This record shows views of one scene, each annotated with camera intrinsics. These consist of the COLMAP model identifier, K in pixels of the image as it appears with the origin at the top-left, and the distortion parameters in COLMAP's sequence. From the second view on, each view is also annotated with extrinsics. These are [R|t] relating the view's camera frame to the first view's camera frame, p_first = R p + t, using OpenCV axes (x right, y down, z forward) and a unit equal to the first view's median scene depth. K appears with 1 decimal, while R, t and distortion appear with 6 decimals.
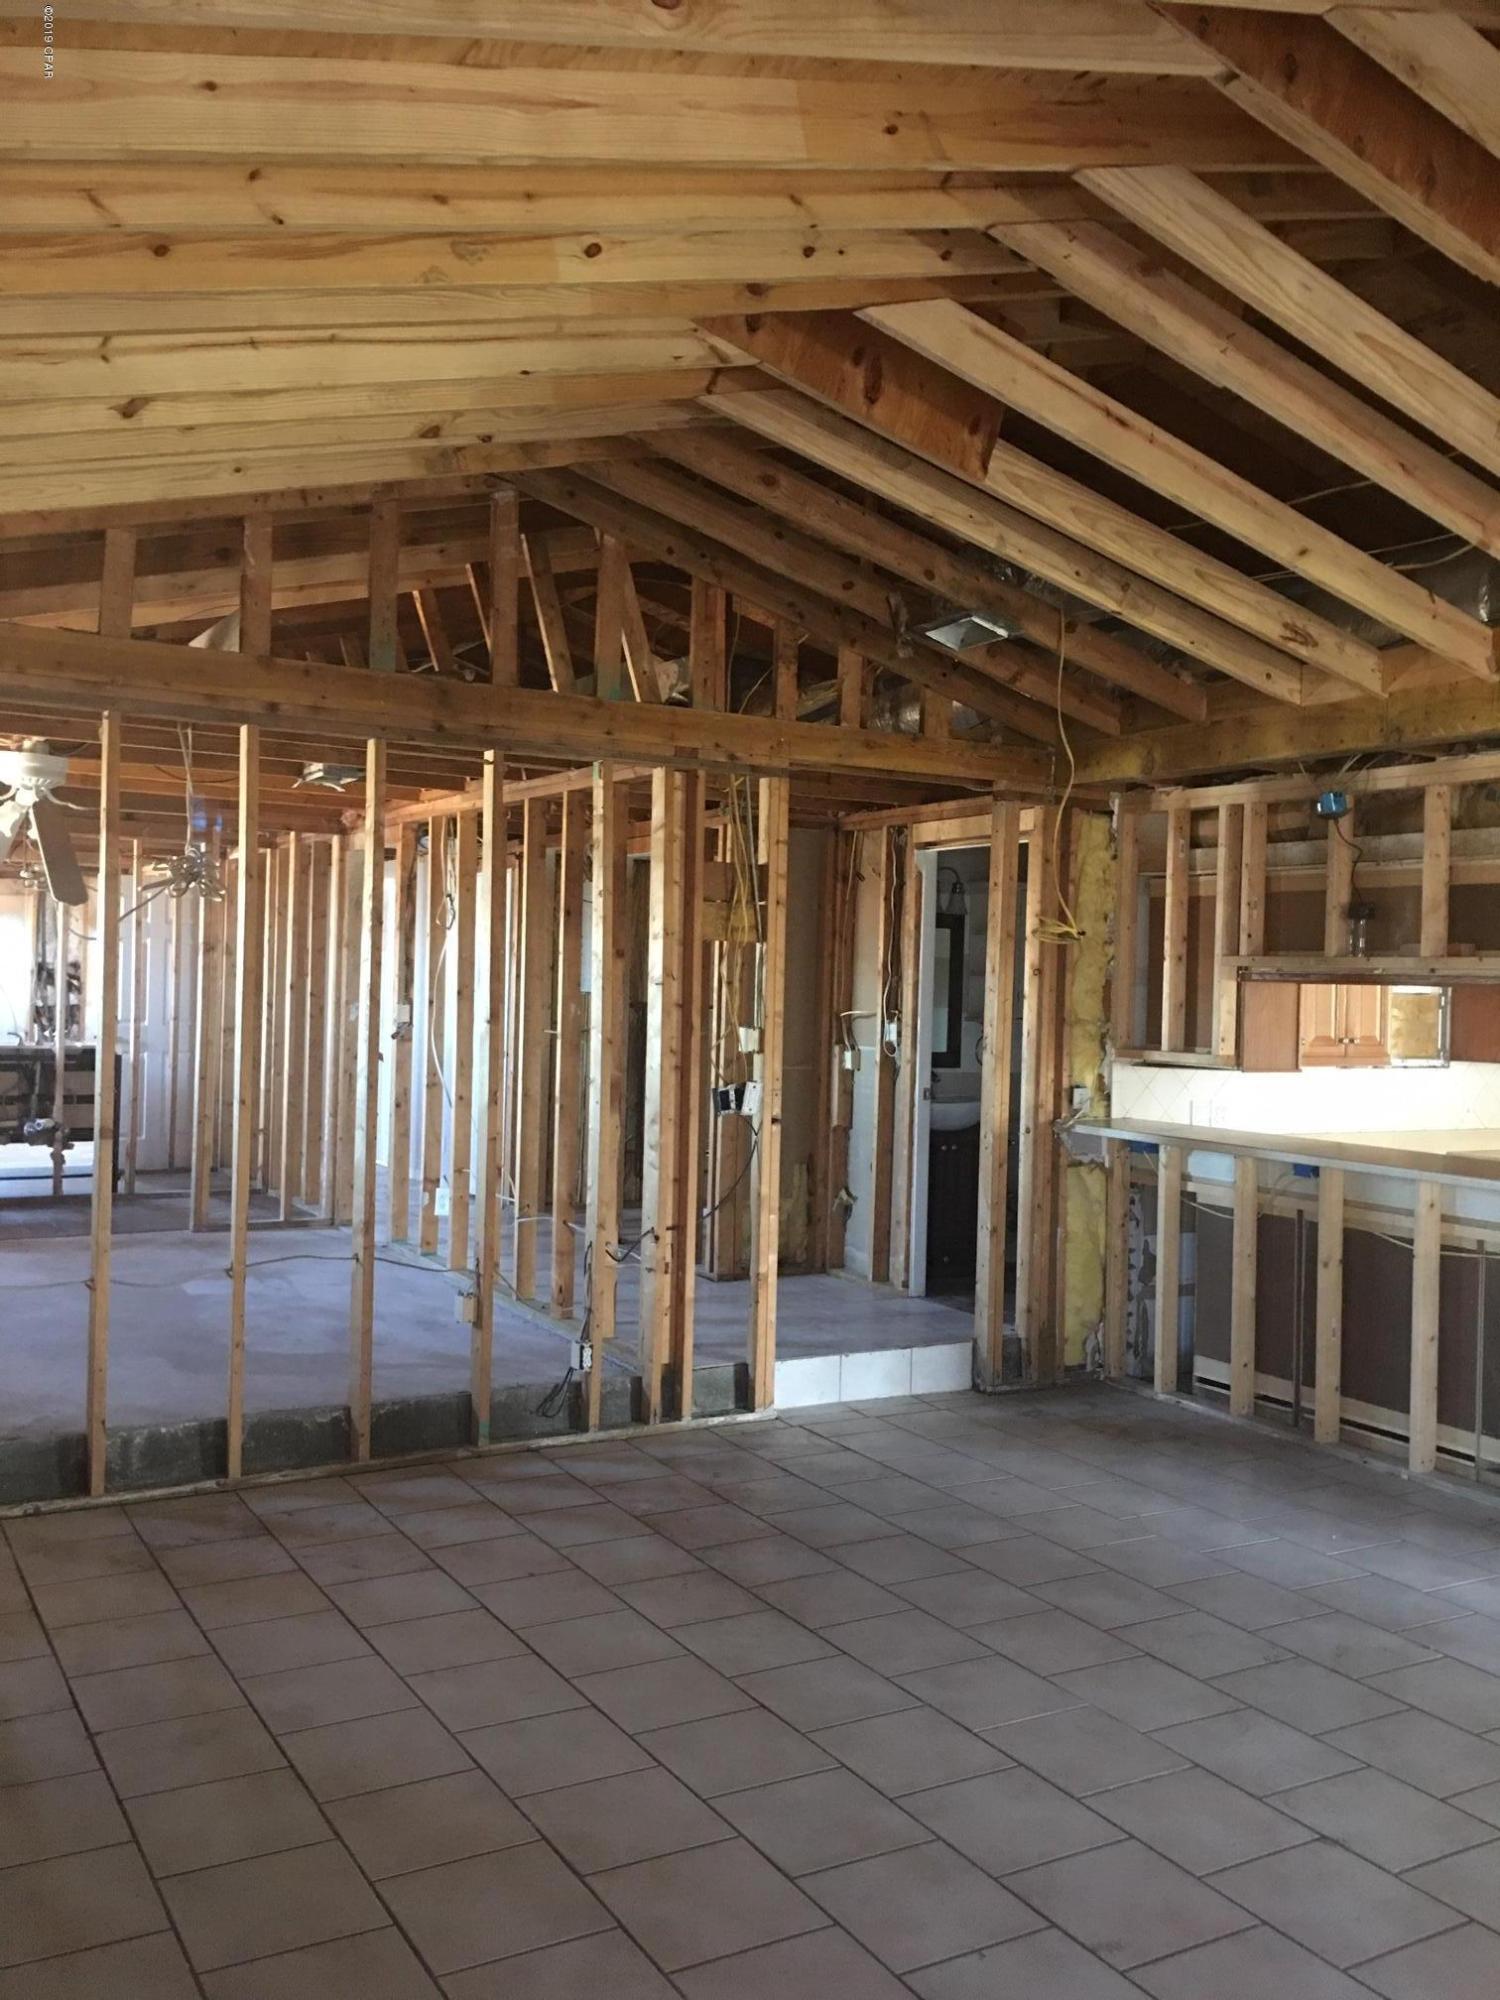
lens RADIAL K [[1697.2, 0, 749.5], [0, 1697.2, 990.5], [0, 0, 1]] dist [0.088166, -0.124089]
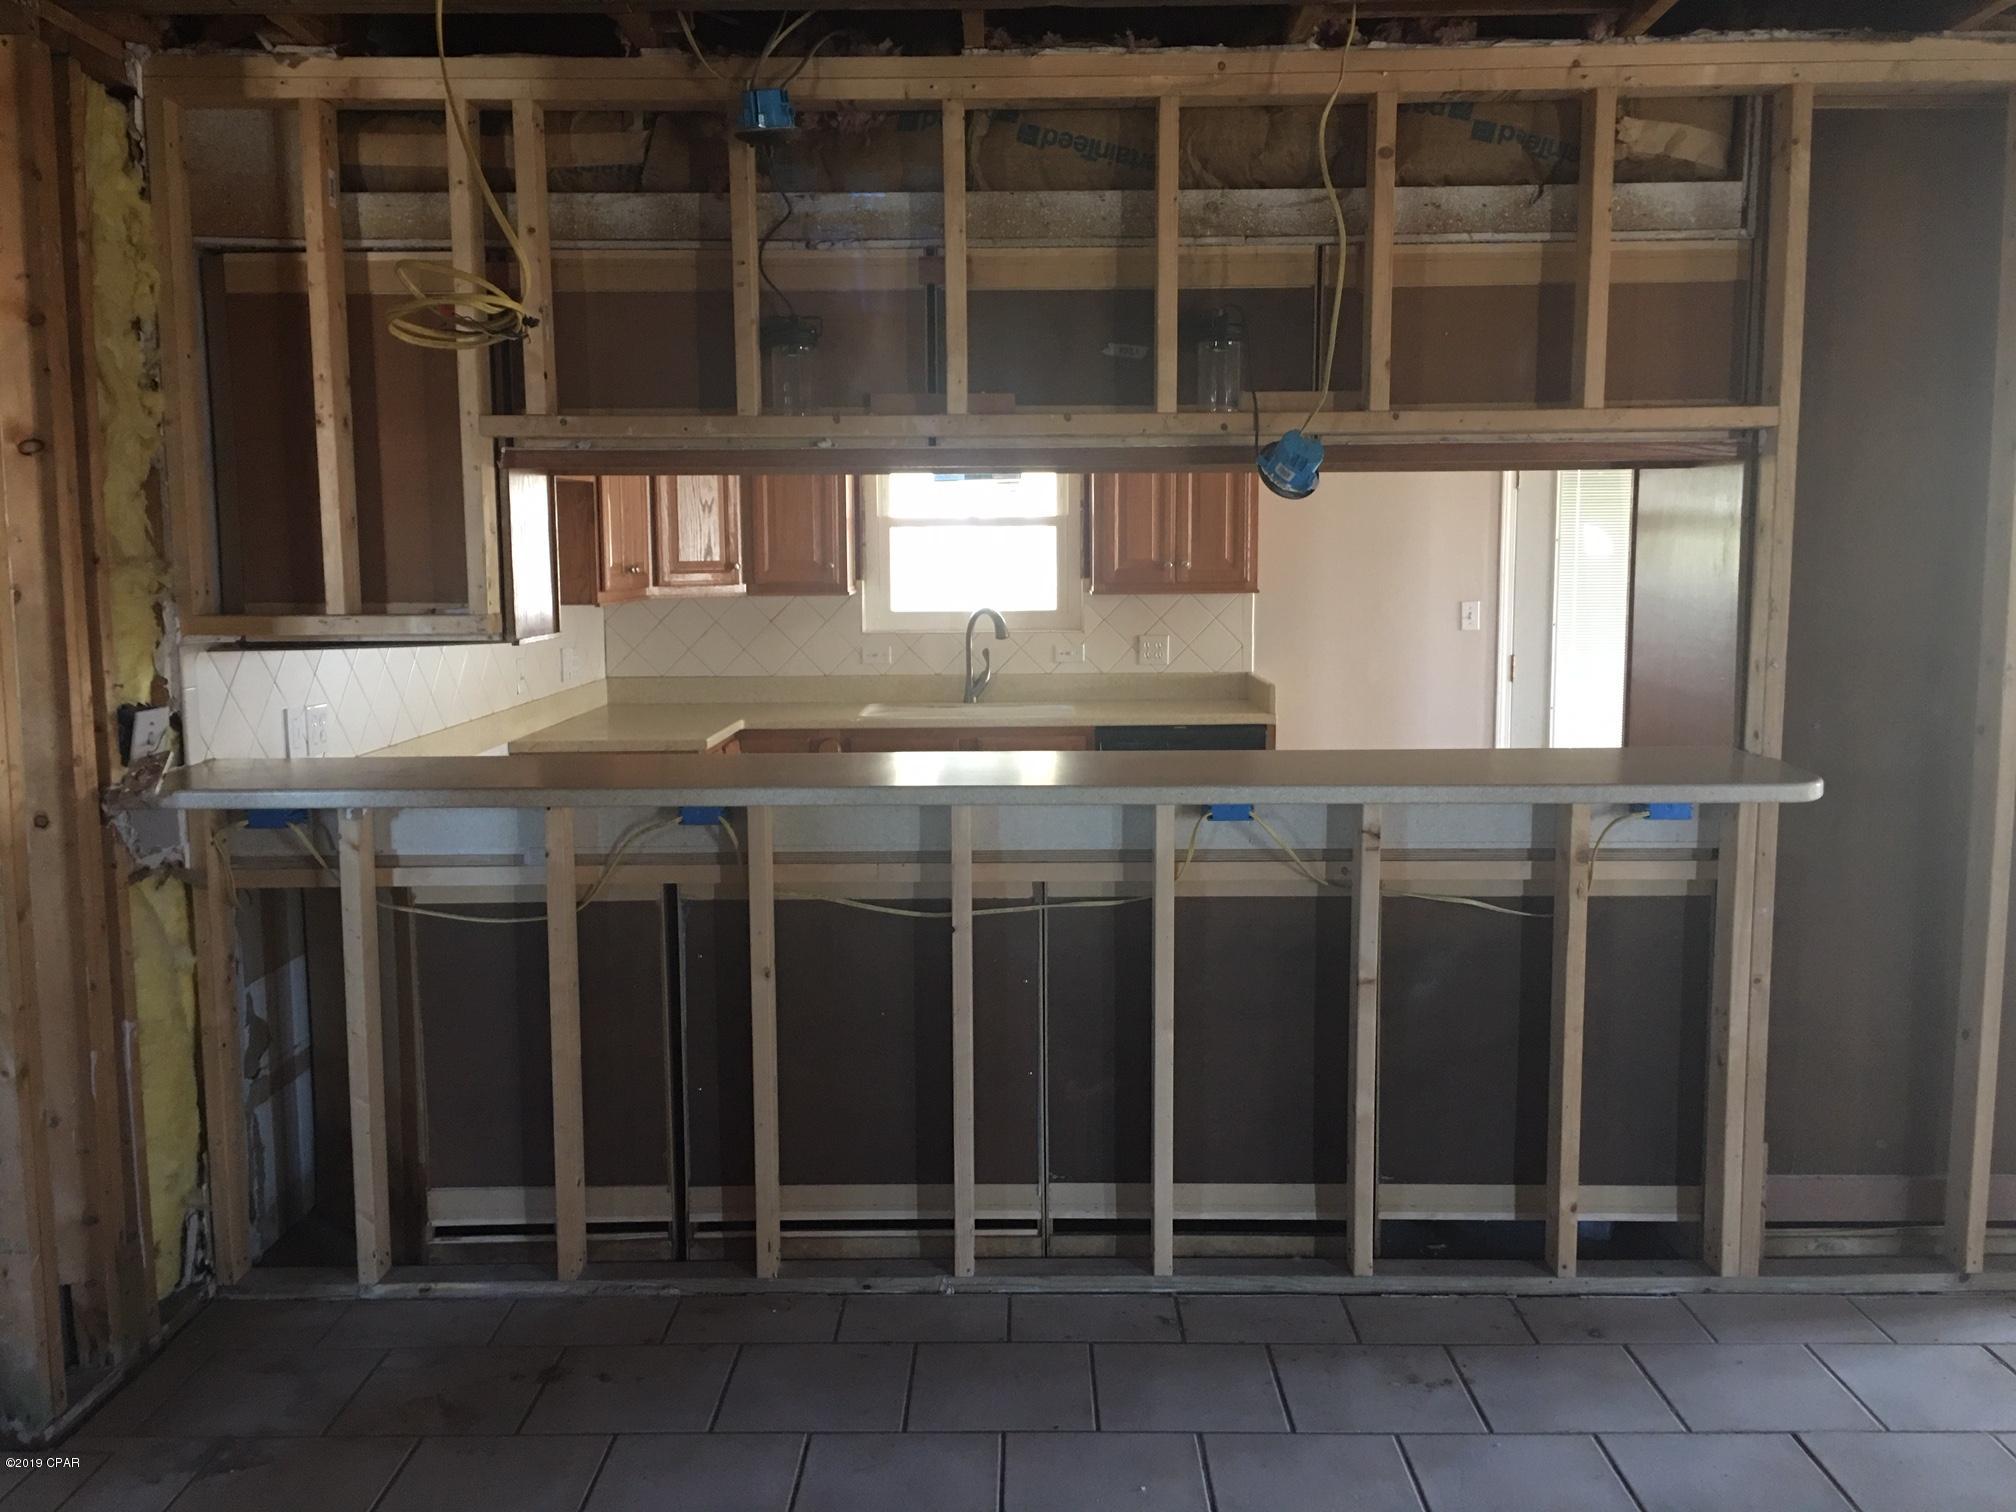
lens RADIAL K [[1710.8, 0, 1005.0], [0, 1710.8, 751.4], [0, 0, 1]] dist [0.088166, -0.124089]
pose [[0.512421, -0.129780, 0.848871, -0.082967], [0.025831, 0.990396, 0.135824, 0.011952], [-0.858346, -0.047672, 0.510852, 0.581648]]
